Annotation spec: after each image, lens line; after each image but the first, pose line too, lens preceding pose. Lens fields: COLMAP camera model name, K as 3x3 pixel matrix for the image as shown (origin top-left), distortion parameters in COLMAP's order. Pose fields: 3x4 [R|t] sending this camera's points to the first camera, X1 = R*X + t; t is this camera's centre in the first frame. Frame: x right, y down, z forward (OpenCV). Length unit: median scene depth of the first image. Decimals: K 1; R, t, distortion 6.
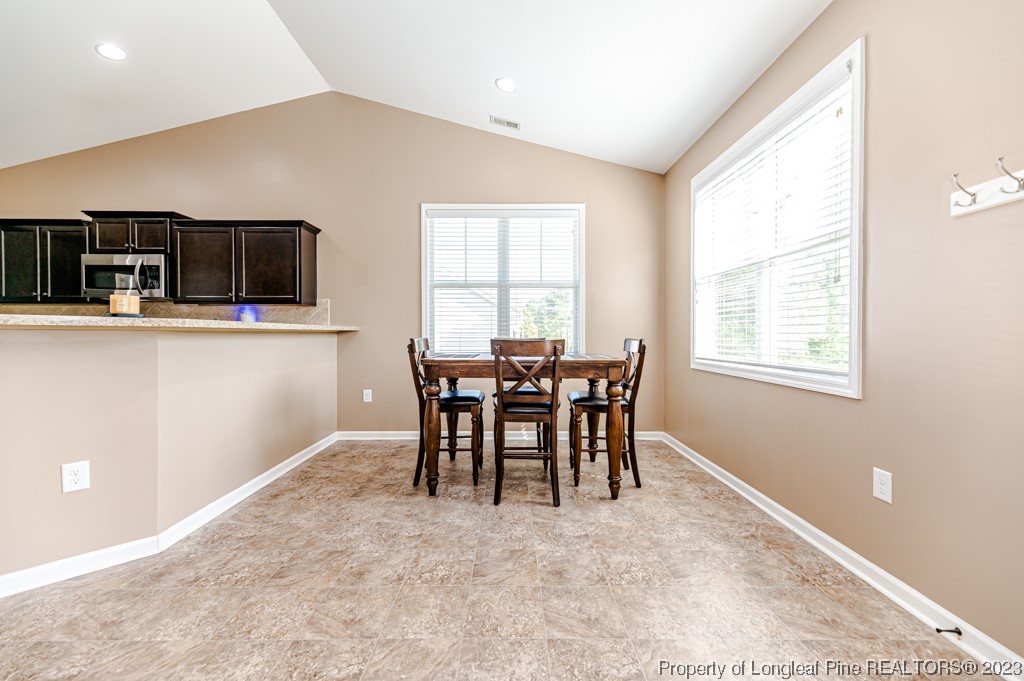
lens RADIAL K [[403.7, 0, 509.6], [0, 403.7, 336.6], [0, 0, 1]] dist [0.011009, -0.002310]
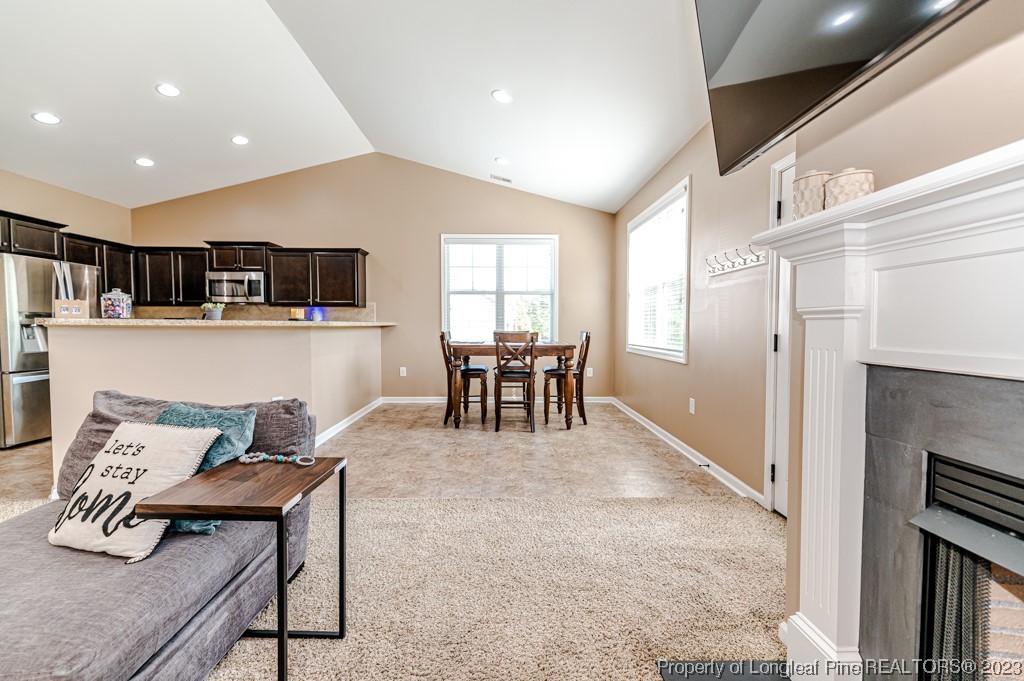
lens RADIAL K [[403.7, 0, 509.5], [0, 403.7, 341.3], [0, 0, 1]] dist [0.011009, -0.002310]
pose [[0.999888, 0.000701, 0.014975, -0.003745], [-0.001213, 0.999414, 0.034196, -0.009018], [-0.014942, -0.034210, 0.999303, -0.450320]]
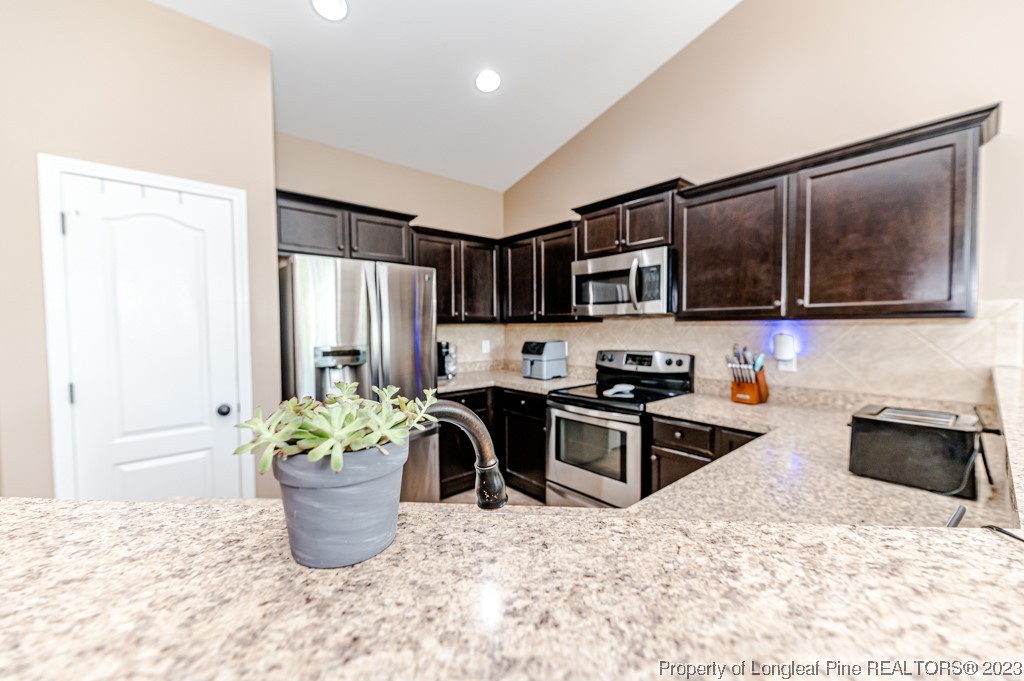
lens RADIAL K [[403.7, 0, 507.0], [0, 403.7, 337.0], [0, 0, 1]] dist [0.011009, -0.002310]
pose [[0.636732, 0.016506, -0.770908, -0.513494], [0.001716, 0.999738, 0.022823, -0.073269], [0.771083, -0.015855, 0.636537, 0.389763]]
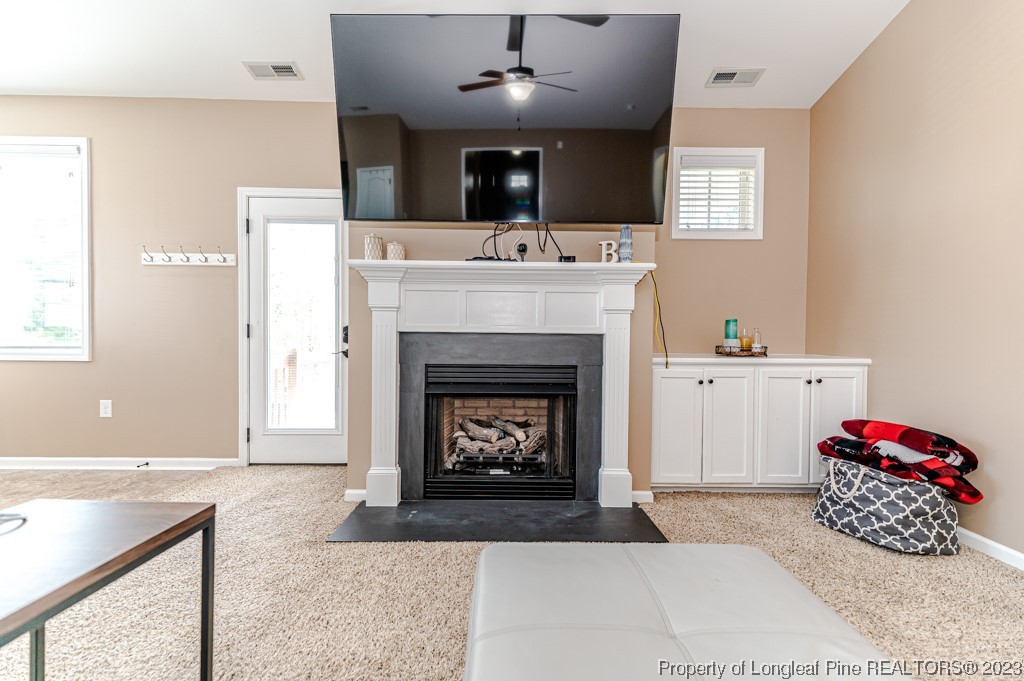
lens RADIAL K [[410.1, 0, 513.4], [0, 410.1, 340.5], [0, 0, 1]] dist [0.008463, 0.000016]
pose [[-0.016911, -0.015593, 0.999735, -0.407510], [-0.002696, 0.999875, 0.015549, 0.020756], [-0.999853, -0.002433, -0.016951, -0.329571]]
